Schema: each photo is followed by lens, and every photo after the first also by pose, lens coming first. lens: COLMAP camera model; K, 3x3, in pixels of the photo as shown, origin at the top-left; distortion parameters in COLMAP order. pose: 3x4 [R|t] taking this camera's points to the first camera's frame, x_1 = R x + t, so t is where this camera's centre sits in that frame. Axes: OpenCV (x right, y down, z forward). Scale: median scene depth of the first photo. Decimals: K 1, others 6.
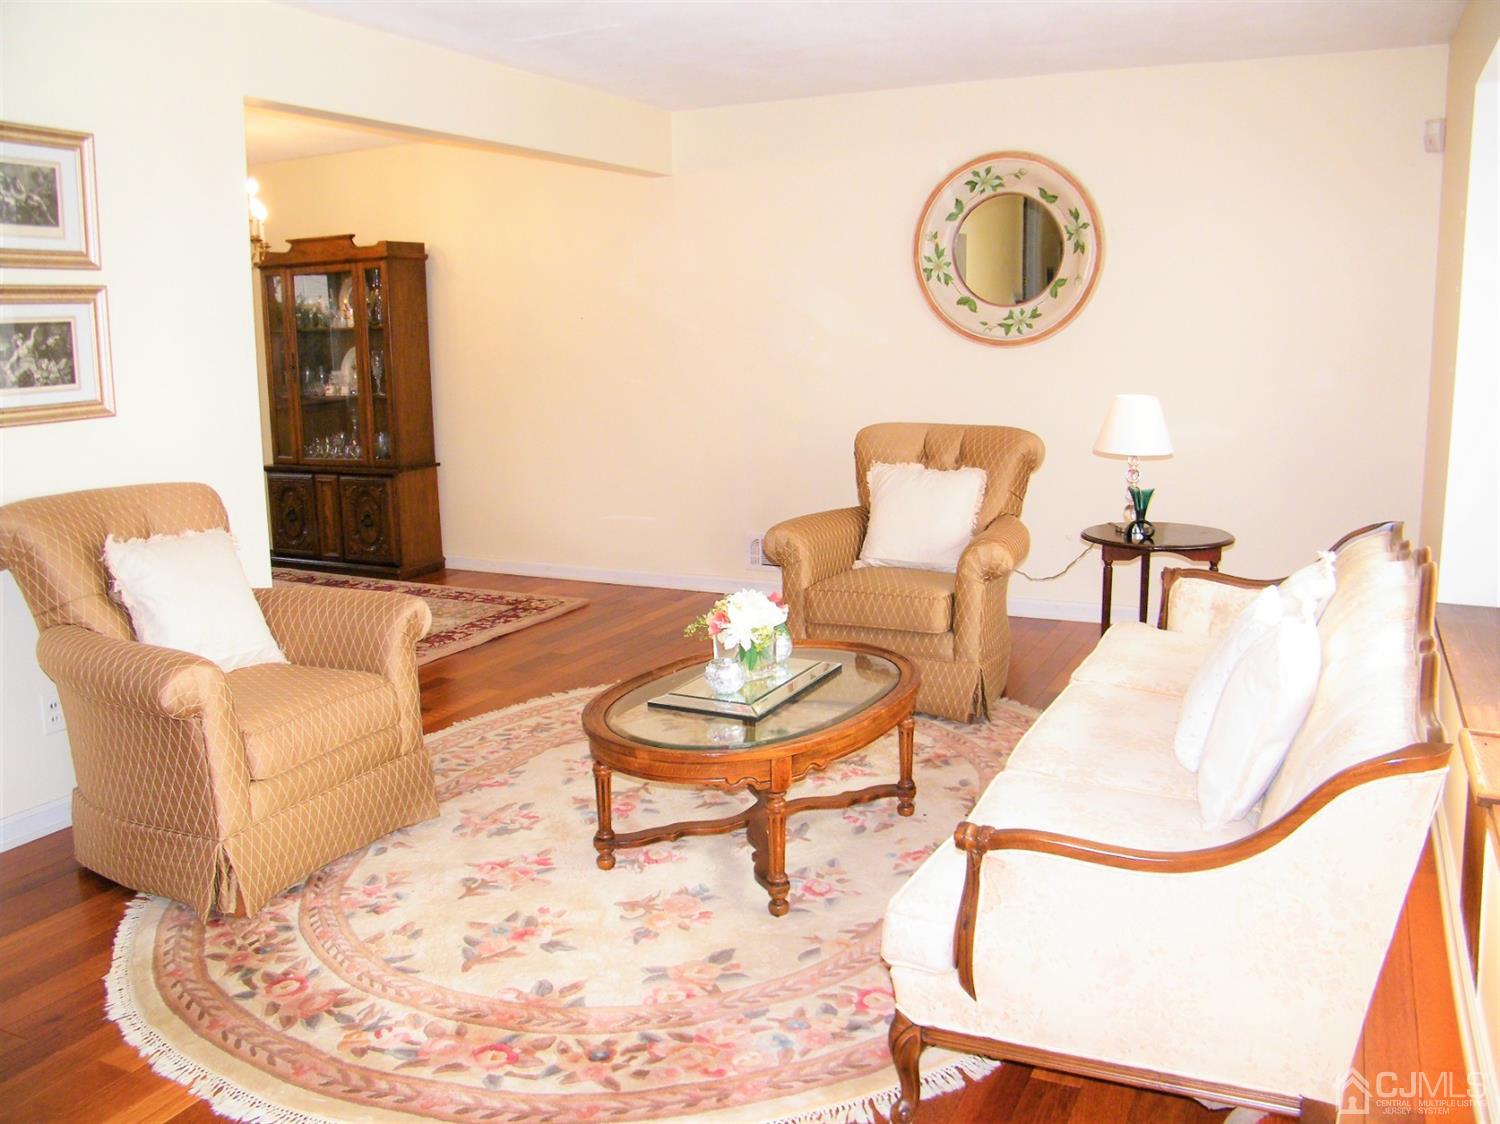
lens RADIAL K [[1237.6, 0, 750.0], [0, 1237.6, 562.0], [0, 0, 1]] dist [-0.195351, 0.169810]
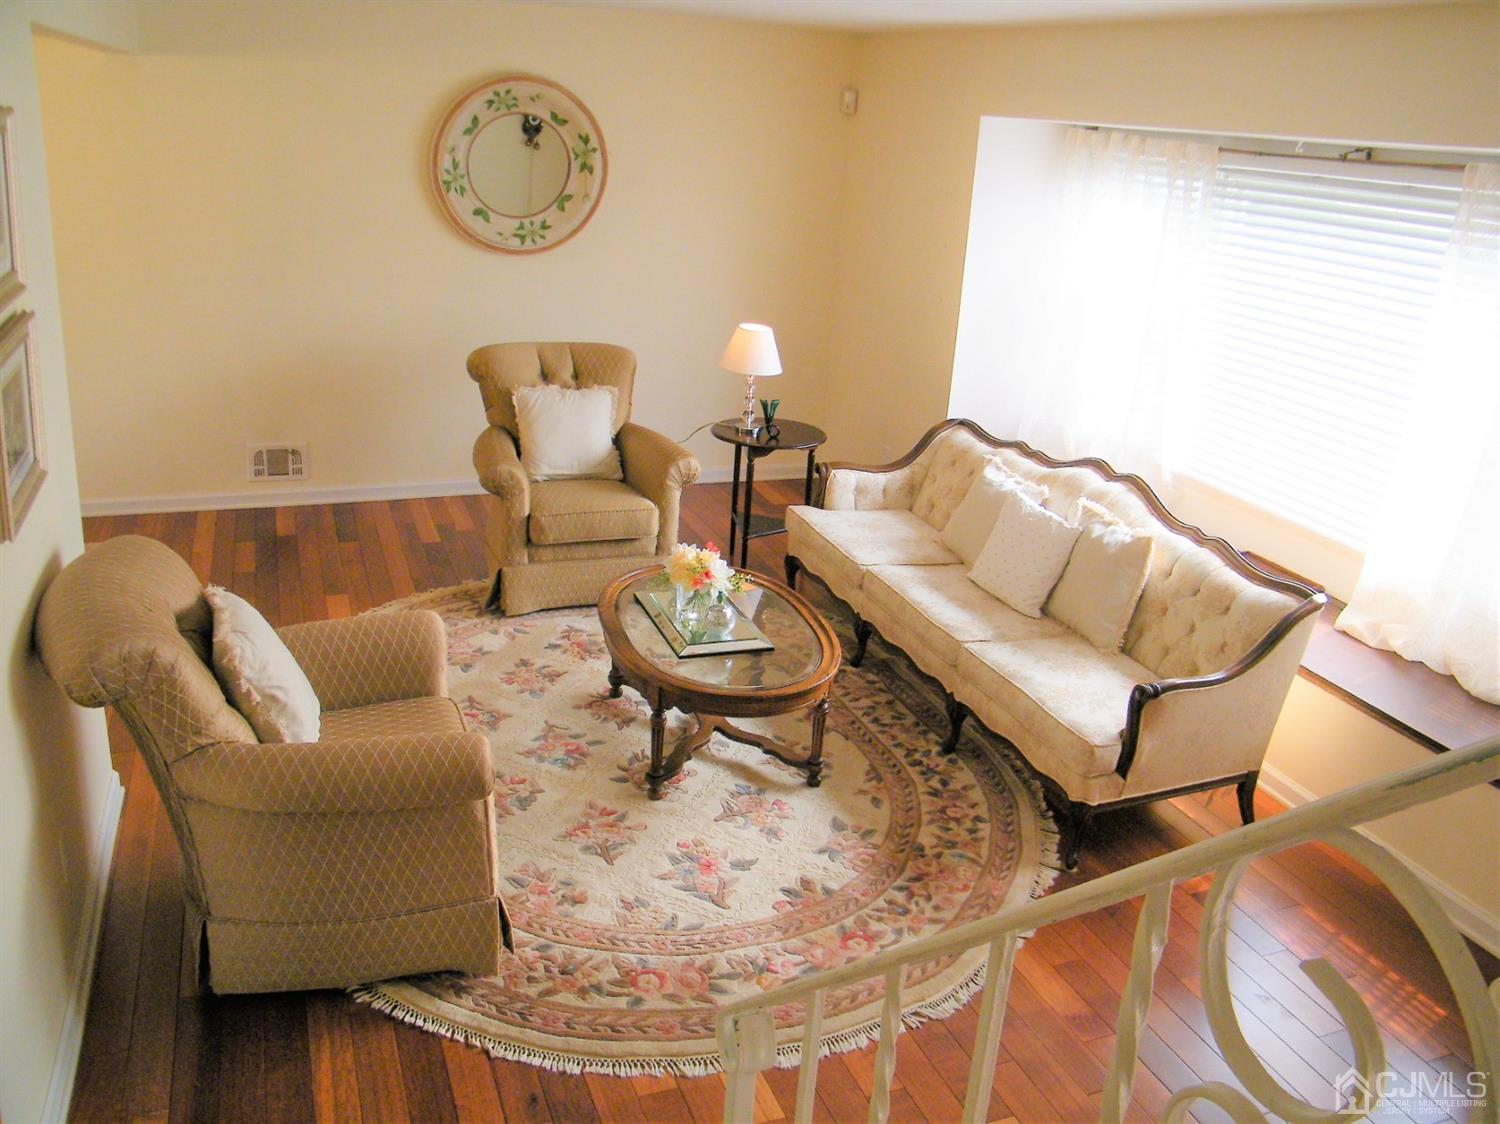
lens RADIAL K [[1237.6, 0, 750.0], [0, 1237.6, 562.0], [0, 0, 1]] dist [-0.195351, 0.169810]
pose [[0.678153, -0.194078, 0.708832, -0.499583], [0.059576, 0.975844, 0.210189, -0.129049], [-0.732502, -0.100311, 0.673334, 0.083897]]
